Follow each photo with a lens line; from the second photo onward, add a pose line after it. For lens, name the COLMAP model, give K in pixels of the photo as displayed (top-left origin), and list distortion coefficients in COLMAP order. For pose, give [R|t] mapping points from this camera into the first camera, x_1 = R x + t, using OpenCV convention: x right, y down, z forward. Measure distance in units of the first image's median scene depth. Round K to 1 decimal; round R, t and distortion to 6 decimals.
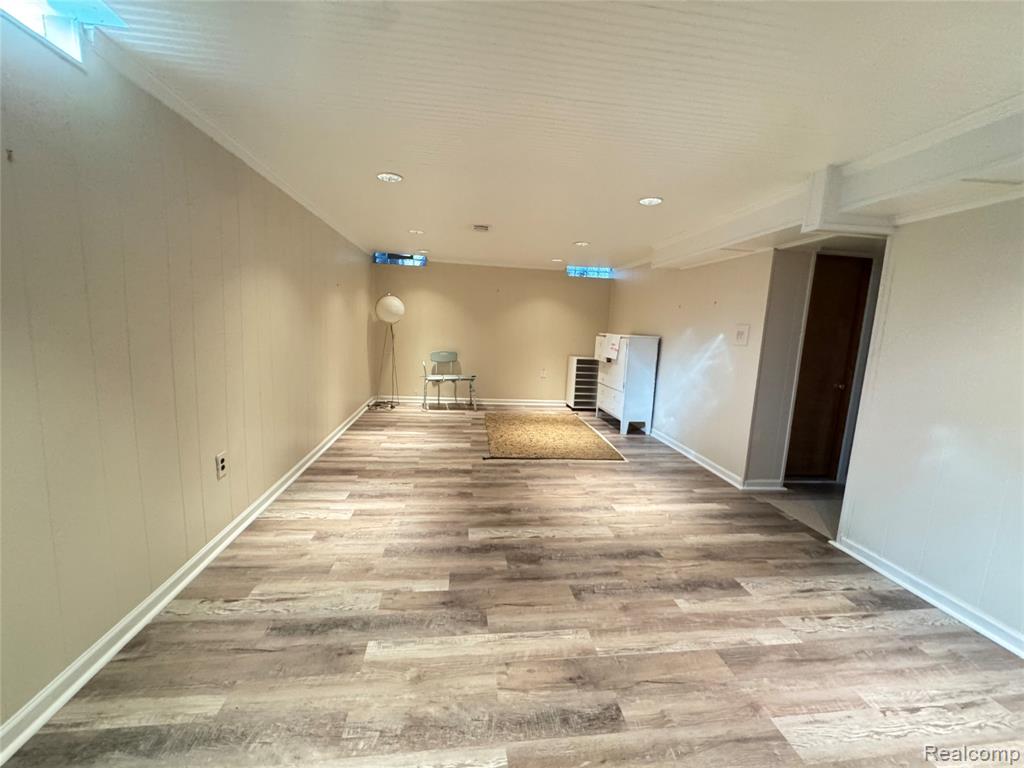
lens RADIAL K [[409.4, 0, 512.0], [0, 409.4, 384.0], [0, 0, 1]] dist [-0.003861, 0.000281]
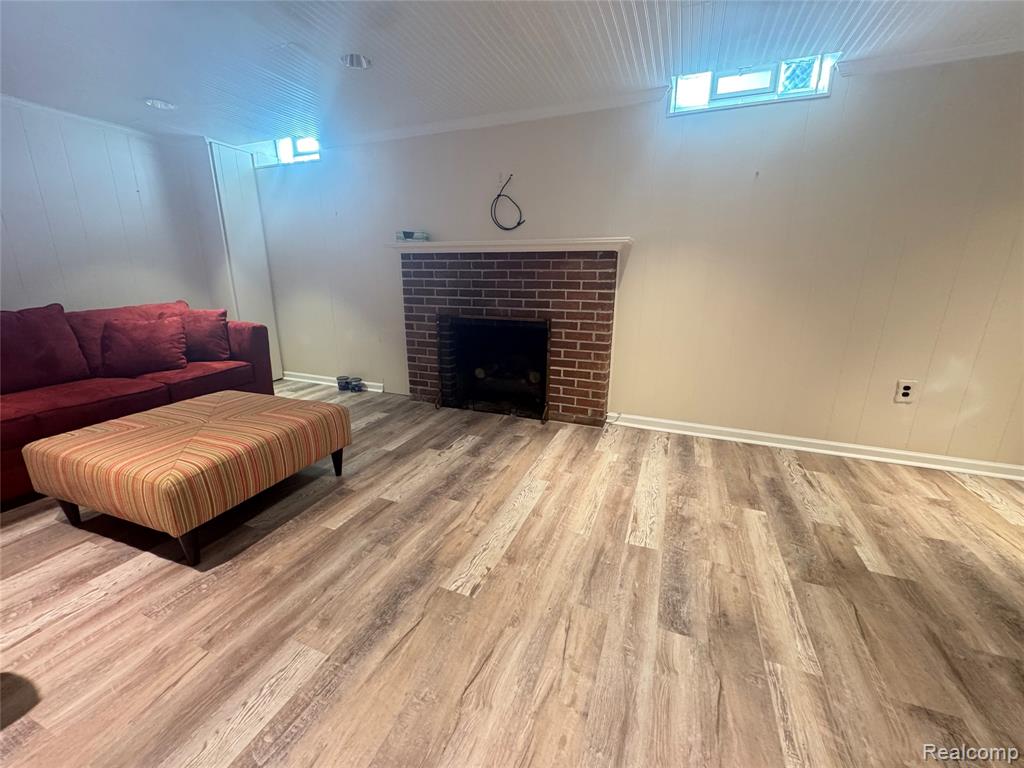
lens RADIAL K [[411.0, 0, 512.0], [0, 411.0, 384.0], [0, 0, 1]] dist [-0.002511, -0.000070]
pose [[-0.490367, 0.176924, -0.853369, 0.640987], [-0.157320, 0.945122, 0.286346, 0.028885], [0.857199, 0.274666, -0.435624, 0.510679]]
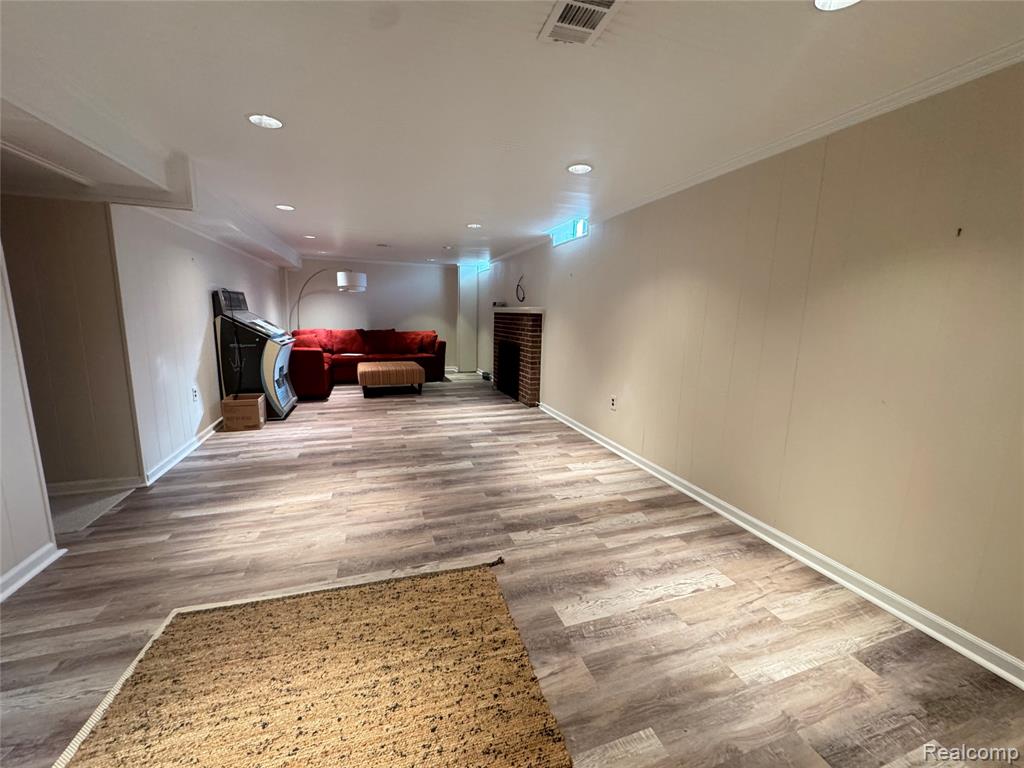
lens RADIAL K [[411.0, 0, 512.0], [0, 411.0, 384.0], [0, 0, 1]] dist [-0.002511, -0.000070]
pose [[-0.977370, -0.033295, -0.208899, 0.059878], [-0.096631, 0.948750, 0.300891, -0.315088], [0.188175, 0.314268, -0.930498, 2.227739]]
